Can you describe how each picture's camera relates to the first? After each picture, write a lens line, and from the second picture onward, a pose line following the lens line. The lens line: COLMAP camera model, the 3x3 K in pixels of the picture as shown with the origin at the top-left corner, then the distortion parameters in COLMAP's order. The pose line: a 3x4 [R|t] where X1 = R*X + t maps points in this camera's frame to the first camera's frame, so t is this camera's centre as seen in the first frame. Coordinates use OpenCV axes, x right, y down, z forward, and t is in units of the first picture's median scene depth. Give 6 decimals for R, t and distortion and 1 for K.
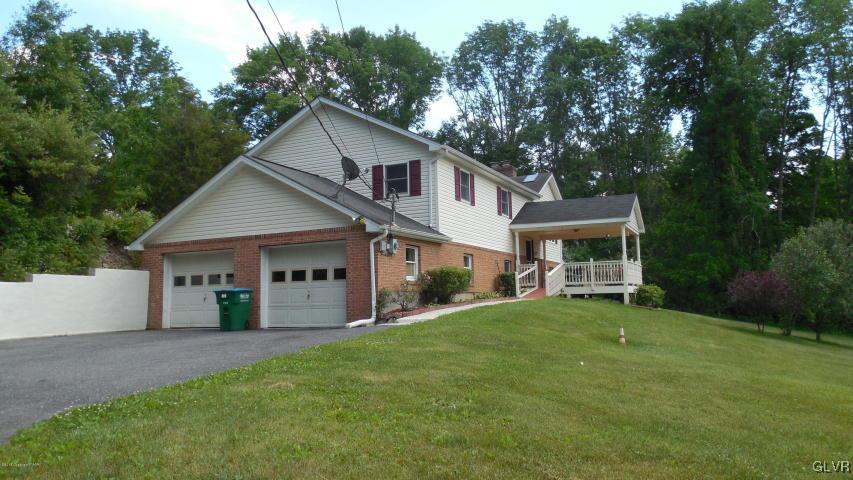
lens RADIAL K [[651.0, 0, 424.6], [0, 651.0, 243.6], [0, 0, 1]] dist [0.000861, 0.005401]
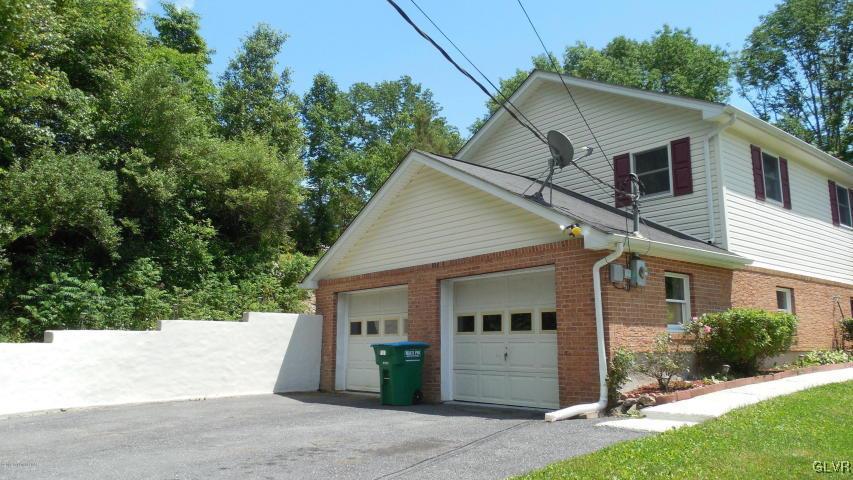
lens RADIAL K [[651.0, 0, 420.1], [0, 651.0, 232.2], [0, 0, 1]] dist [0.000861, 0.005401]
pose [[0.907208, -0.051720, -0.417491, 0.005167], [0.018229, 0.996315, -0.083816, 0.003351], [0.420288, 0.068428, 0.904807, 0.106044]]
